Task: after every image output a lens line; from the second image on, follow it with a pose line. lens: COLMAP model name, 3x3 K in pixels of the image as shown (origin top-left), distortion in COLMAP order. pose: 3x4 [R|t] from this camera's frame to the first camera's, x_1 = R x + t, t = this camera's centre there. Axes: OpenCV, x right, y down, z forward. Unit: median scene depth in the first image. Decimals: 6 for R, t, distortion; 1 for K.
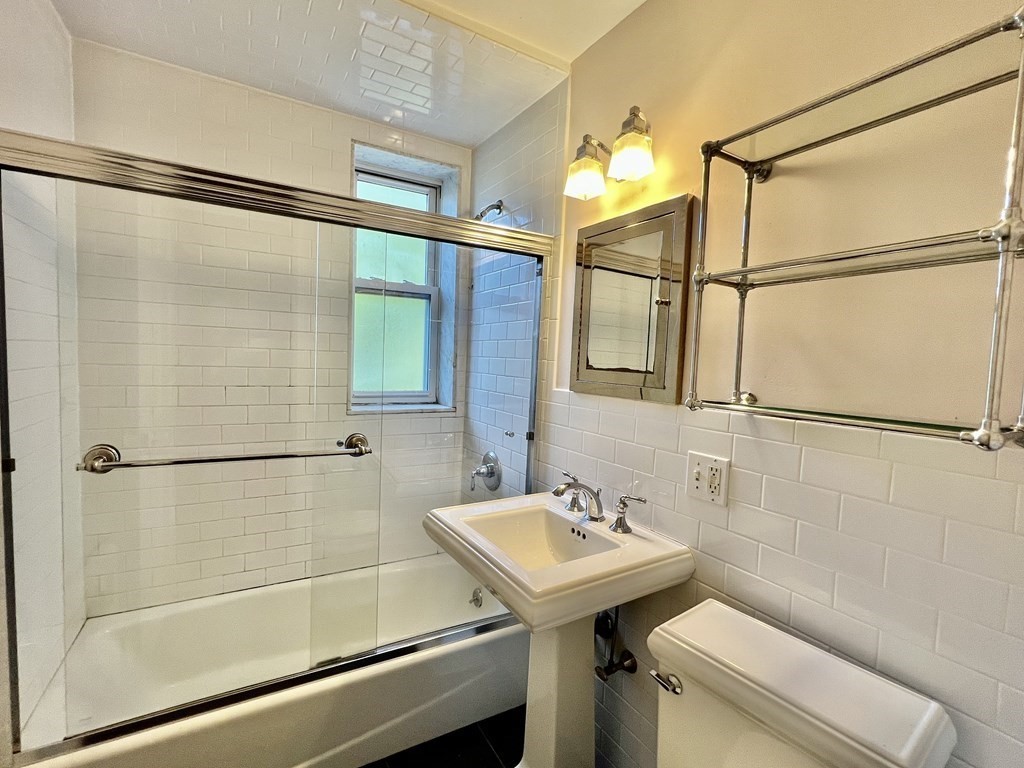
lens RADIAL K [[462.5, 0, 512.0], [0, 462.5, 384.0], [0, 0, 1]] dist [0.003210, 0.000845]
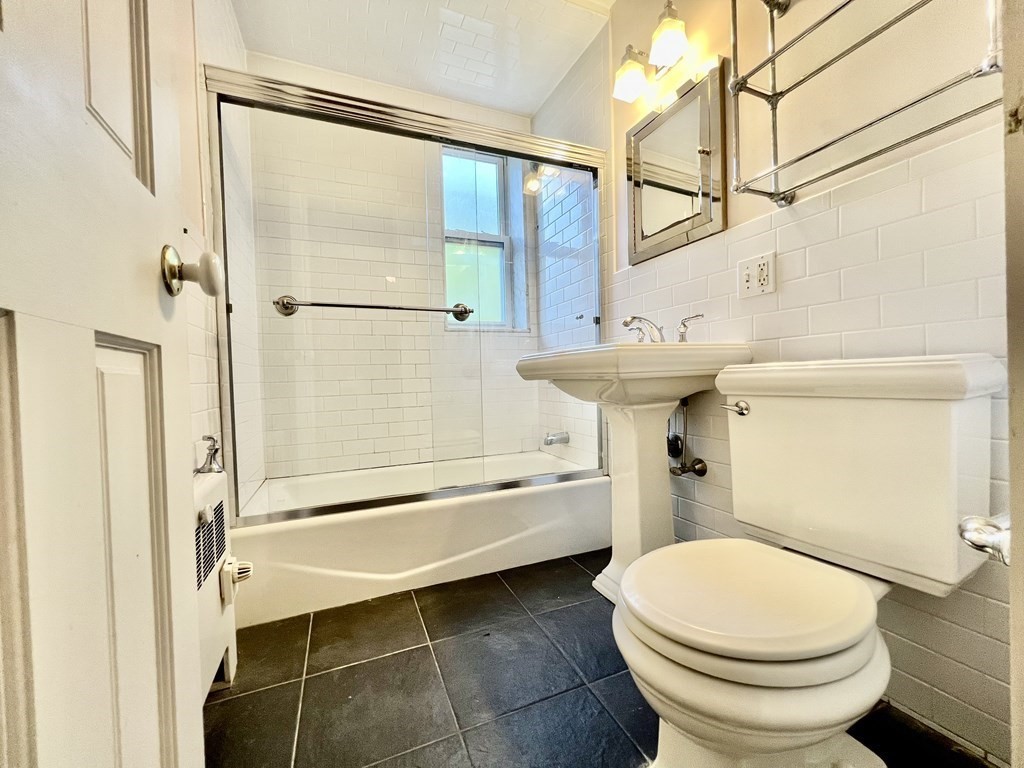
lens RADIAL K [[411.5, 0, 512.0], [0, 411.5, 384.0], [0, 0, 1]] dist [0.002445, 0.000210]
pose [[0.988994, -0.065261, -0.132784, -0.053095], [0.058659, 0.996868, -0.053036, 0.364874], [0.135830, 0.044663, 0.989725, -0.081315]]
